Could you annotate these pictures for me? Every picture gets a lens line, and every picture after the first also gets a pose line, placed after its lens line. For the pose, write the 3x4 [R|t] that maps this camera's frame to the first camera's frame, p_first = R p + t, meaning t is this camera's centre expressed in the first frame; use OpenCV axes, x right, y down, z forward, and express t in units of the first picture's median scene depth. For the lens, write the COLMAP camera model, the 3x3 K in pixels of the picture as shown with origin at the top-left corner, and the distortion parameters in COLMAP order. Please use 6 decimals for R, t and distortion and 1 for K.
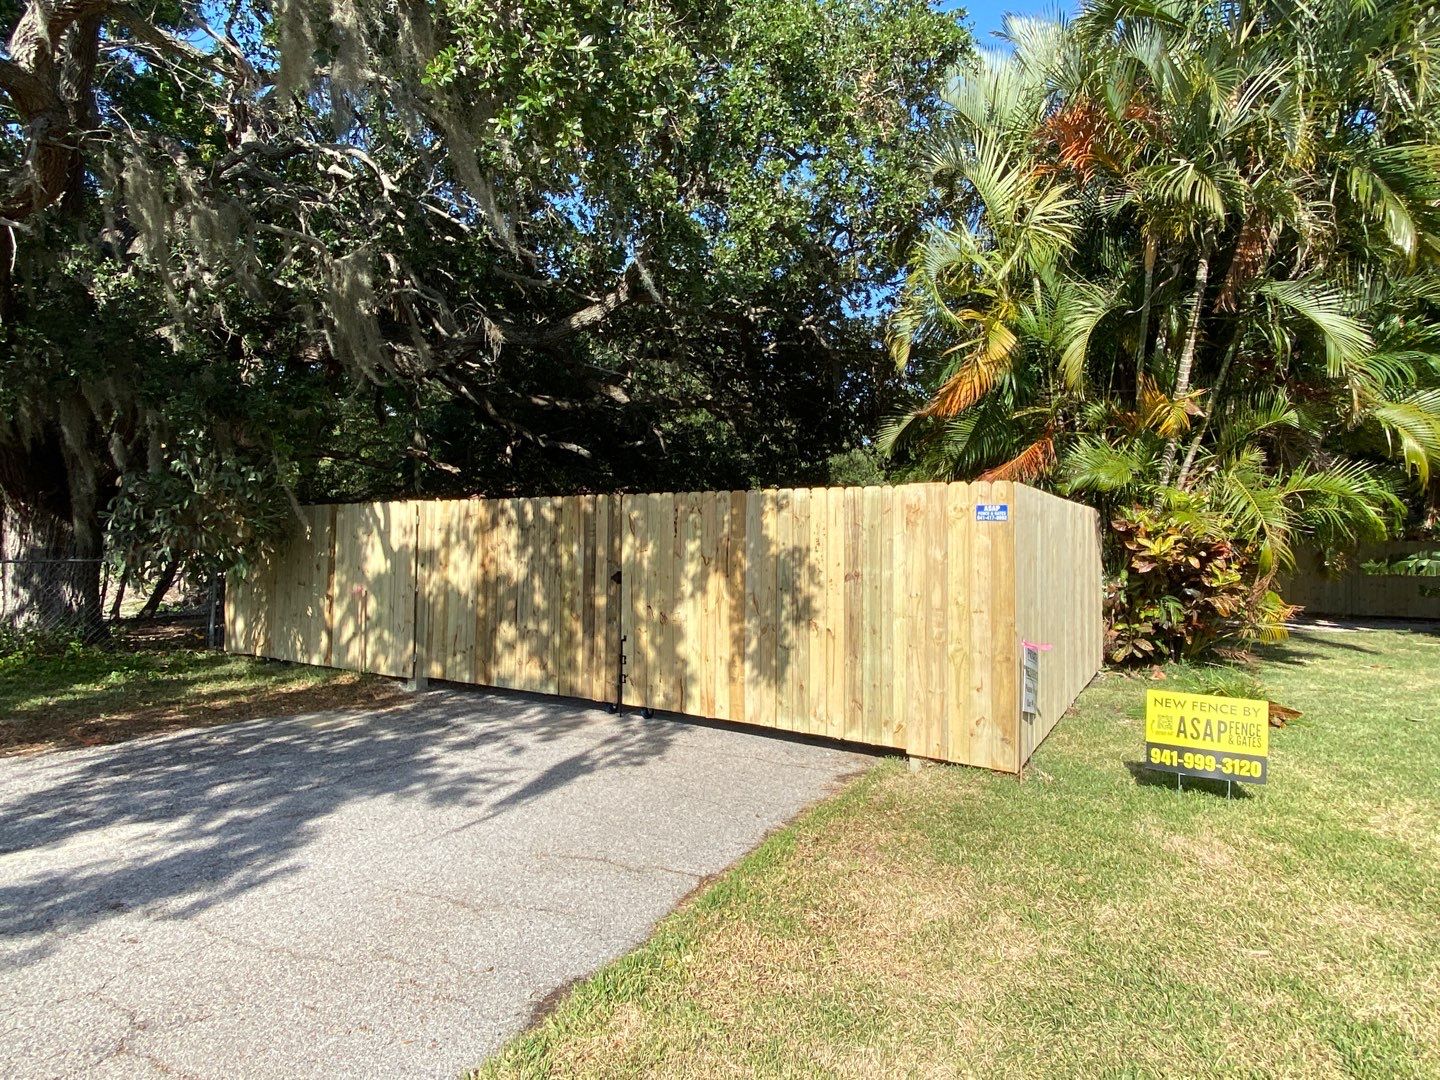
lens RADIAL K [[803.8, 0, 720.0], [0, 803.8, 540.0], [0, 0, 1]] dist [0.054394, -0.069511]
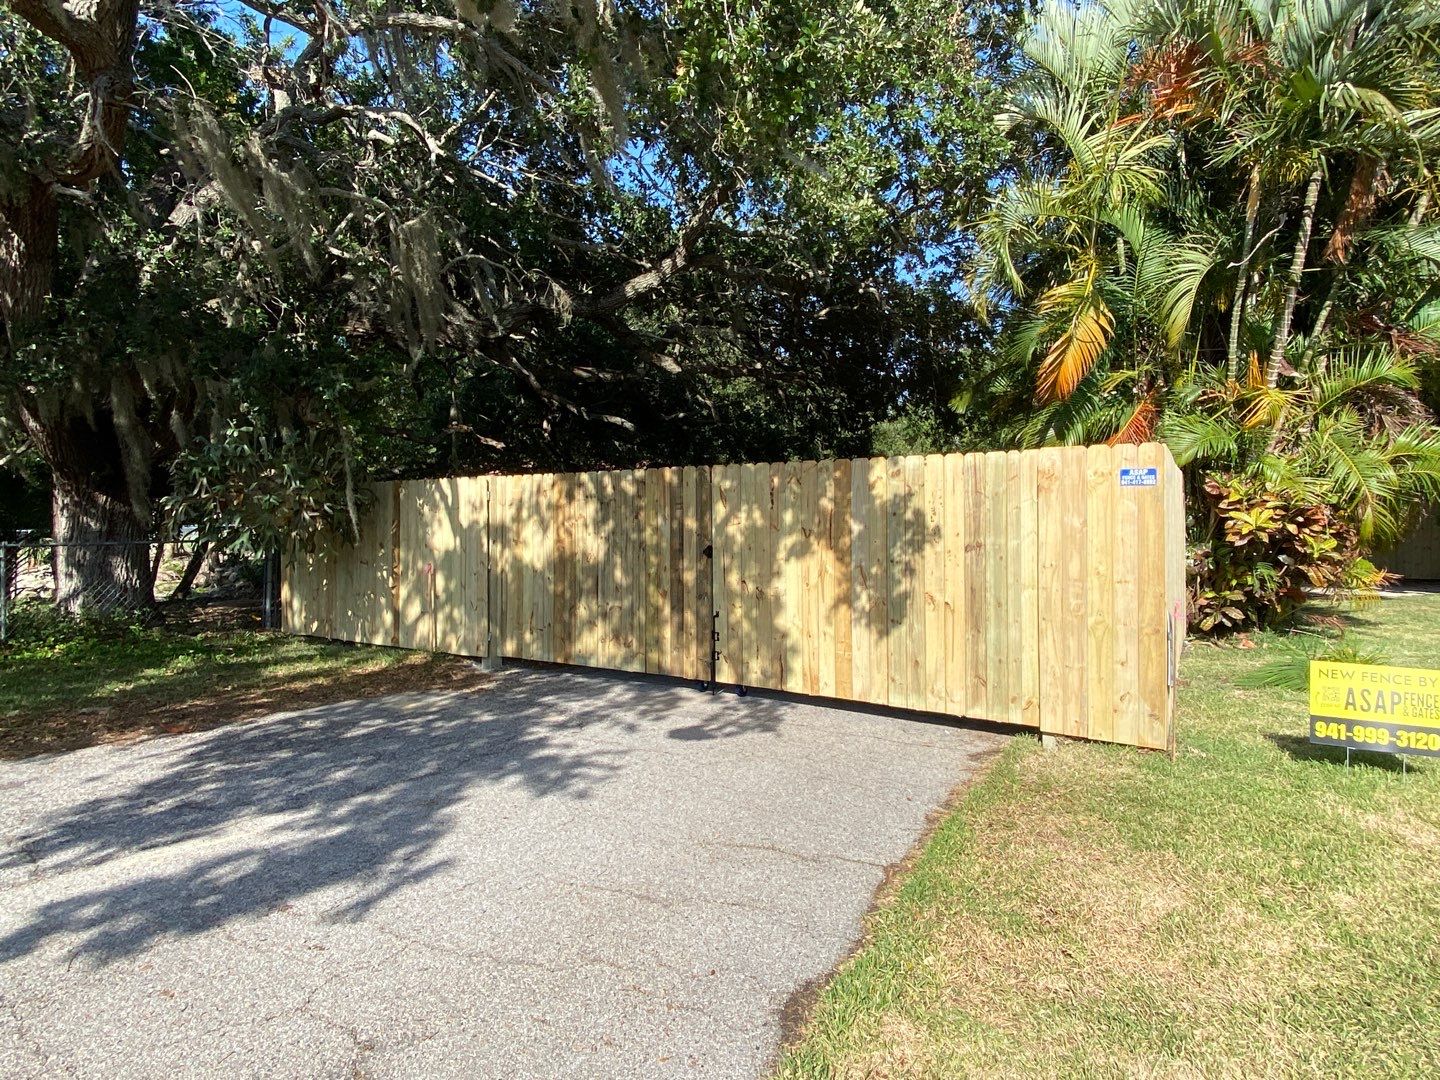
lens RADIAL K [[803.8, 0, 720.0], [0, 803.8, 540.0], [0, 0, 1]] dist [0.054394, -0.069511]
pose [[0.999851, -0.014401, -0.009514, -0.101905], [0.014708, 0.999348, 0.032972, 0.001007], [0.009033, -0.033107, 0.999411, 0.034388]]
